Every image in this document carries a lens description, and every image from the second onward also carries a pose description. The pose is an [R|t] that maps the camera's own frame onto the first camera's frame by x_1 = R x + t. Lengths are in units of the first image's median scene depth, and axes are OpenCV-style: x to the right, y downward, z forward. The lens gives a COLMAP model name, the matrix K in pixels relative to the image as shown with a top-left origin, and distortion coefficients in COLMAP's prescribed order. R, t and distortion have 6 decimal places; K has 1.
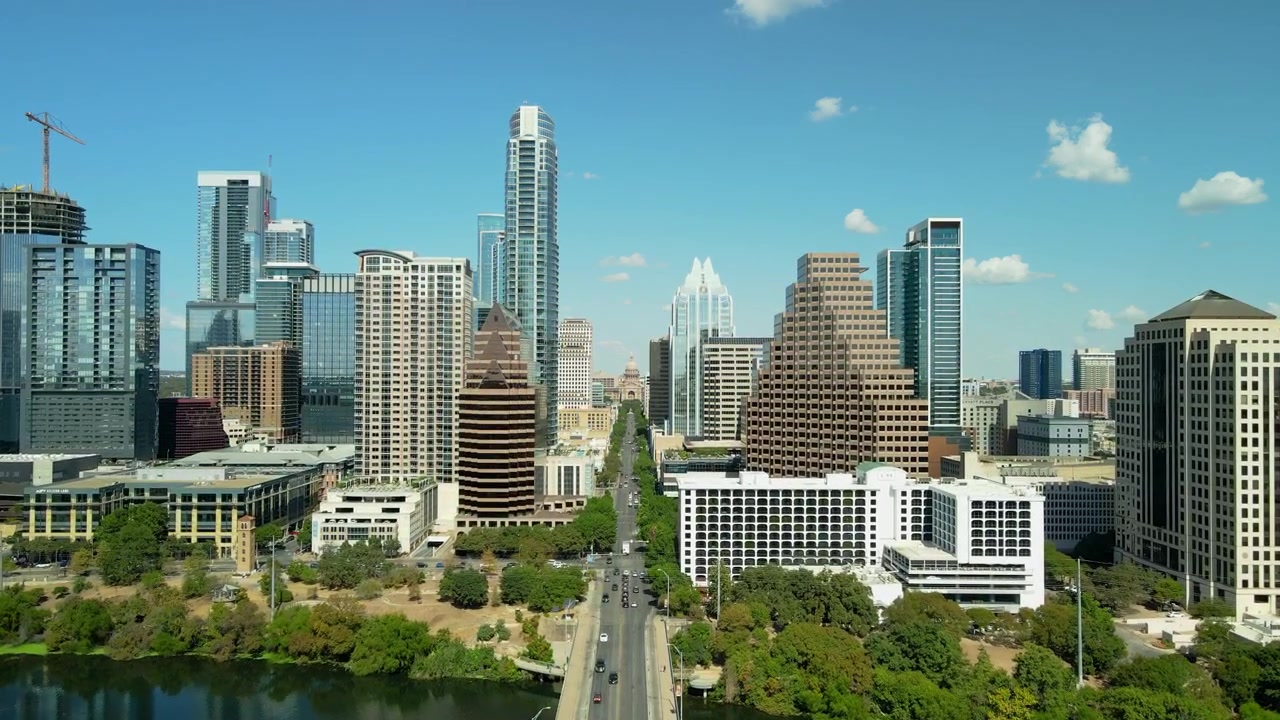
lens RADIAL K [[940.8, 0, 635.1], [0, 940.8, 364.4], [0, 0, 1]] dist [0.004717, 0.038424]
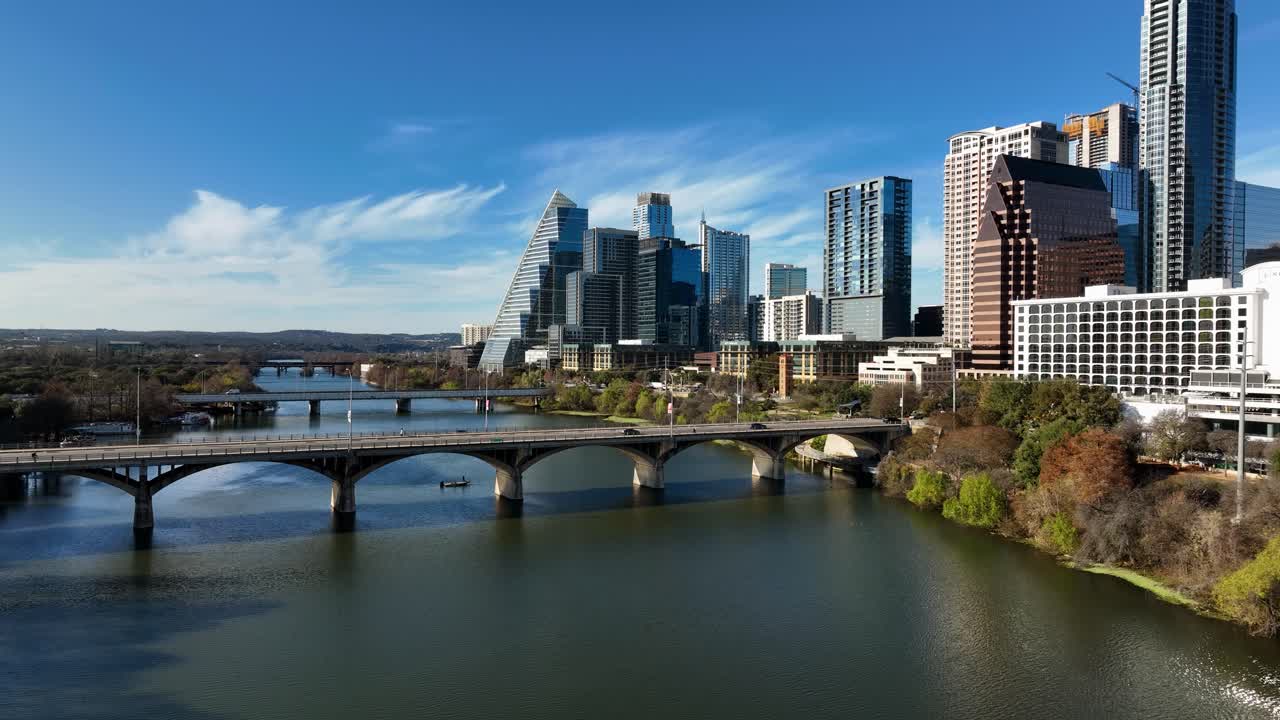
lens RADIAL K [[900.0, 0, 631.5], [0, 900.0, 353.3], [0, 0, 1]] dist [-0.001524, 0.005252]
pose [[0.475179, 0.003538, -0.879882, 0.446763], [0.006606, 0.999949, 0.007588, 0.119097], [0.879864, -0.009418, 0.475132, 0.188298]]
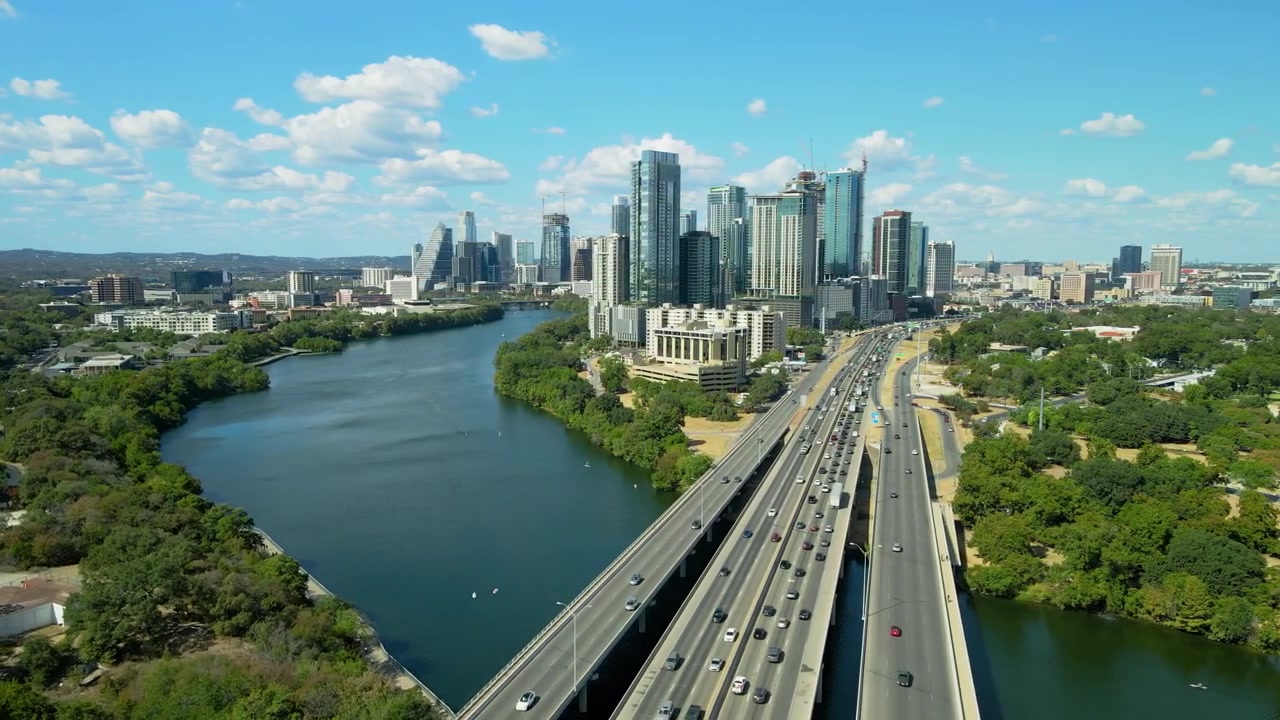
lens RADIAL K [[940.8, 0, 645.1], [0, 940.8, 370.8], [0, 0, 1]] dist [0.004717, 0.038424]
pose [[0.729850, 0.078702, -0.679062, 3.231513], [0.008381, 0.992246, 0.124007, -0.040638], [0.683556, -0.096198, 0.723531, -2.219332]]
